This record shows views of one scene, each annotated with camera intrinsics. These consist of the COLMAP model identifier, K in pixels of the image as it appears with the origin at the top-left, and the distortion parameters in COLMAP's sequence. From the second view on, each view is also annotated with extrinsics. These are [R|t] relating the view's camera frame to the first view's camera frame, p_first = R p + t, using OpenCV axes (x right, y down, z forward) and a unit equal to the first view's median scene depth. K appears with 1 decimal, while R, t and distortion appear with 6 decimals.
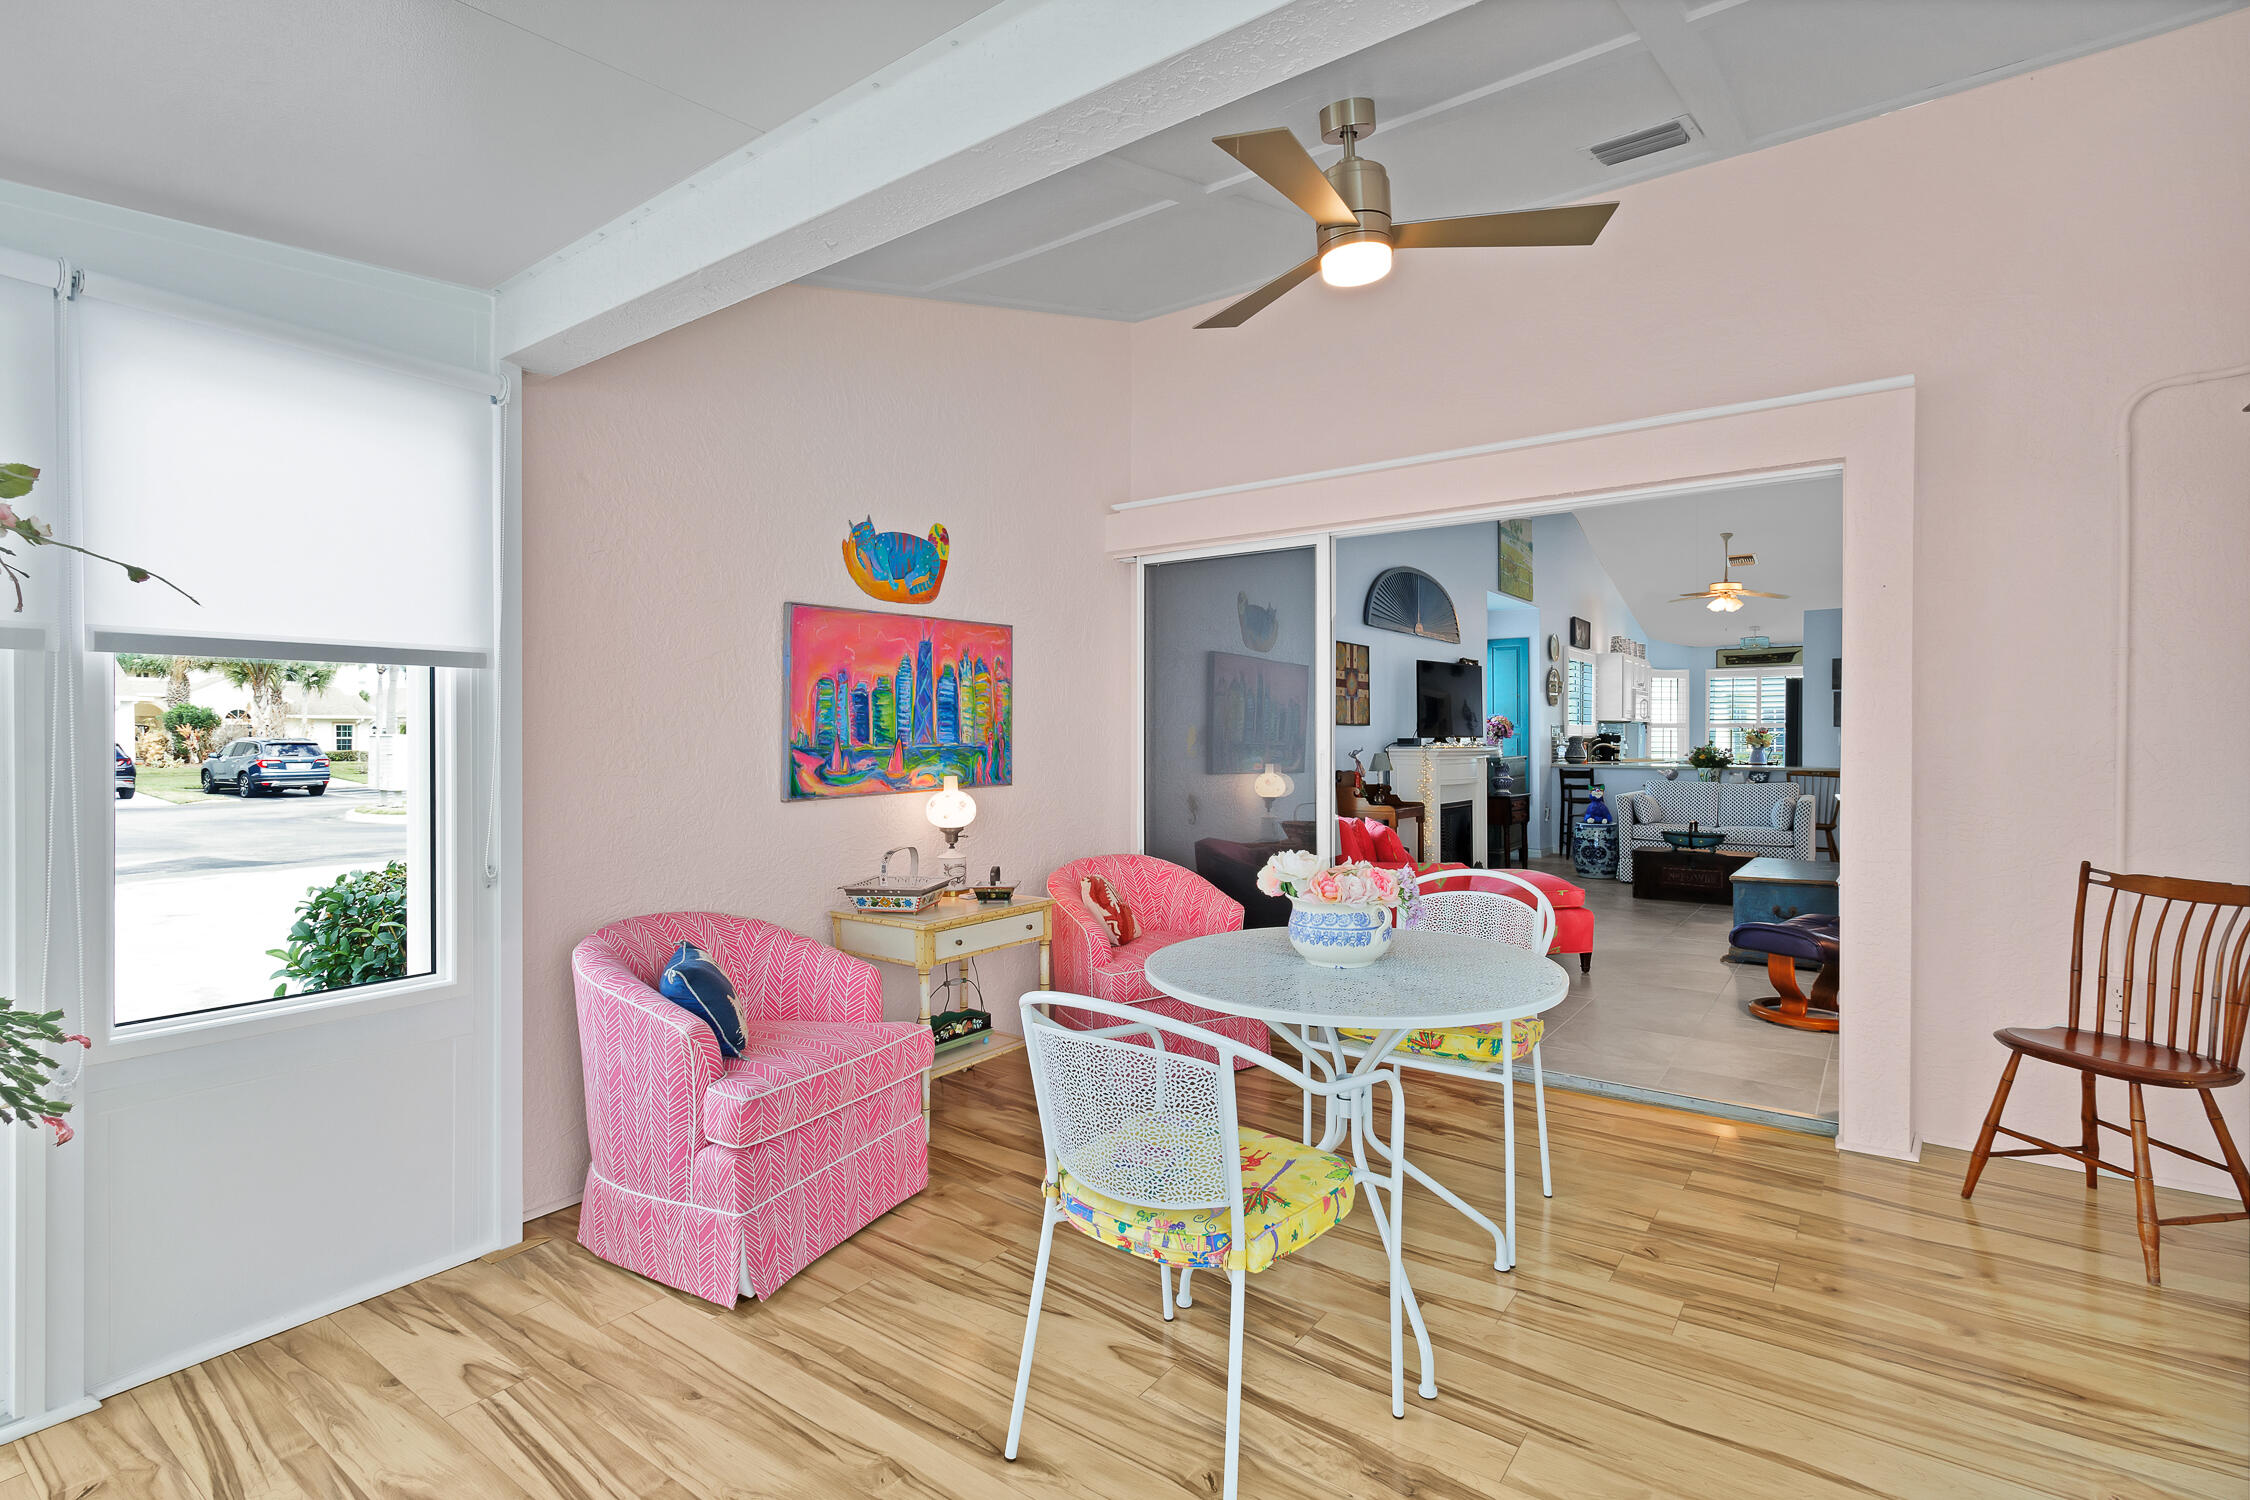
lens RADIAL K [[1066.6, 0, 1137.0], [0, 1066.6, 746.1], [0, 0, 1]] dist [0.002823, 0.000215]
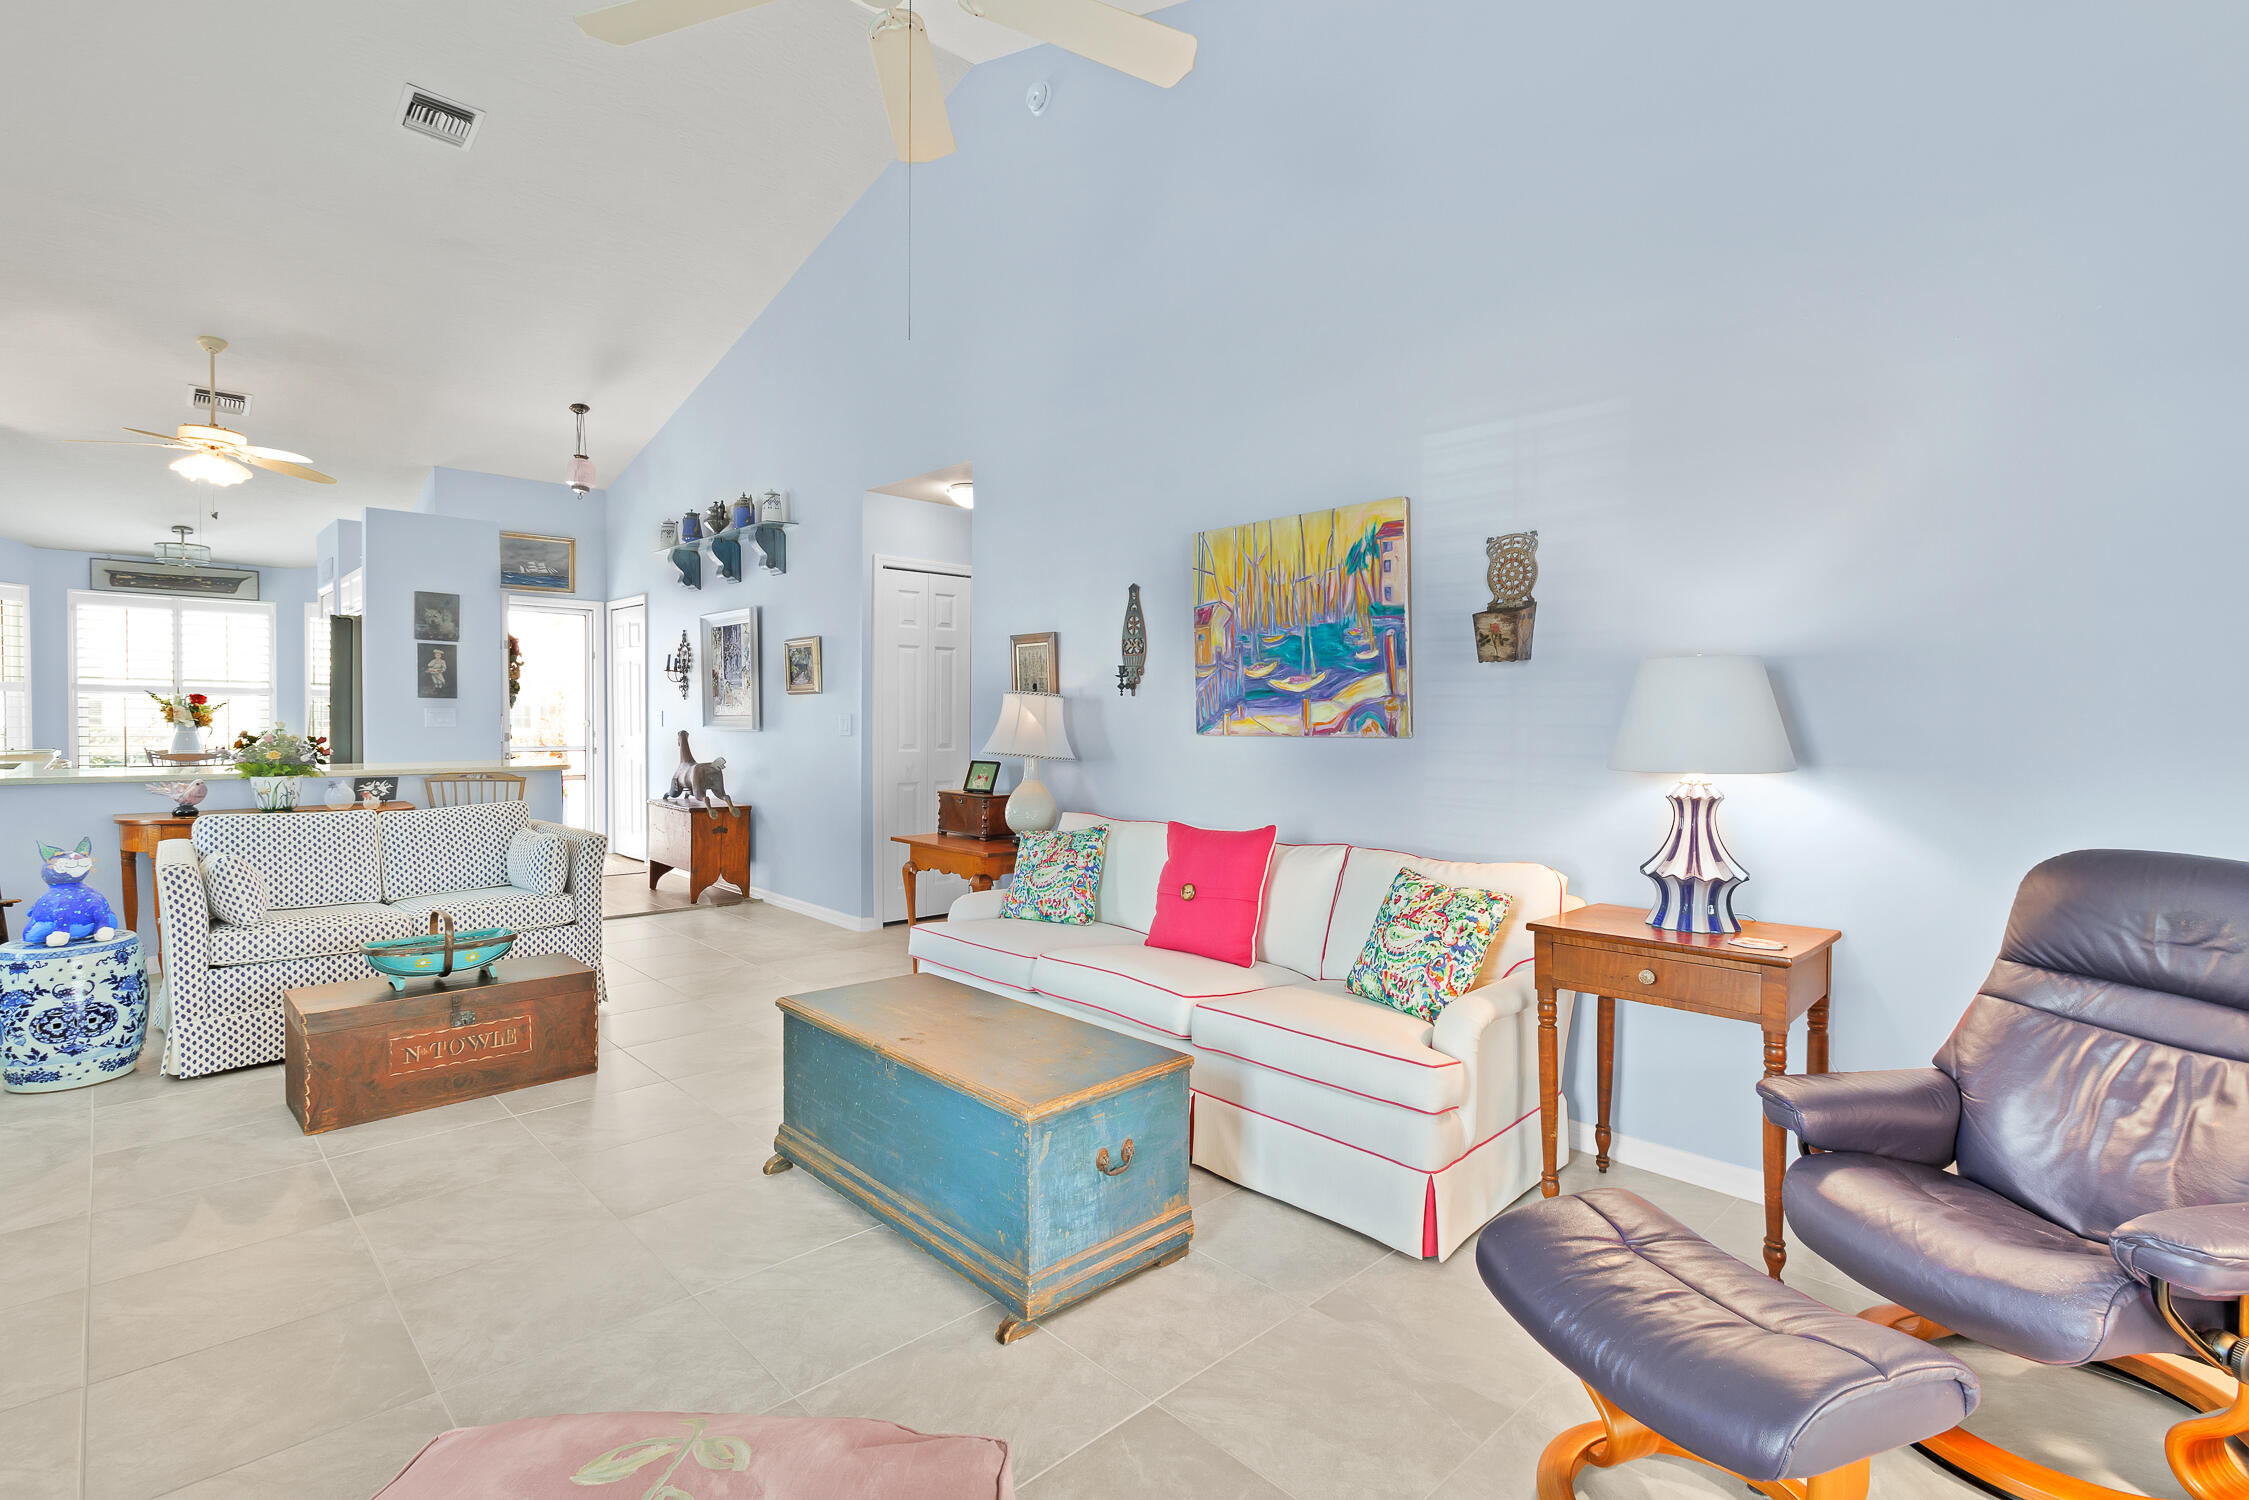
lens RADIAL K [[1050.2, 0, 1129.5], [0, 1050.2, 740.3], [0, 0, 1]] dist [0.001502, 0.000474]
pose [[0.176618, -0.026263, 0.983929, 0.099157], [-0.000929, 0.999639, 0.026849, -0.008459], [-0.984279, -0.005656, 0.176529, 0.437089]]
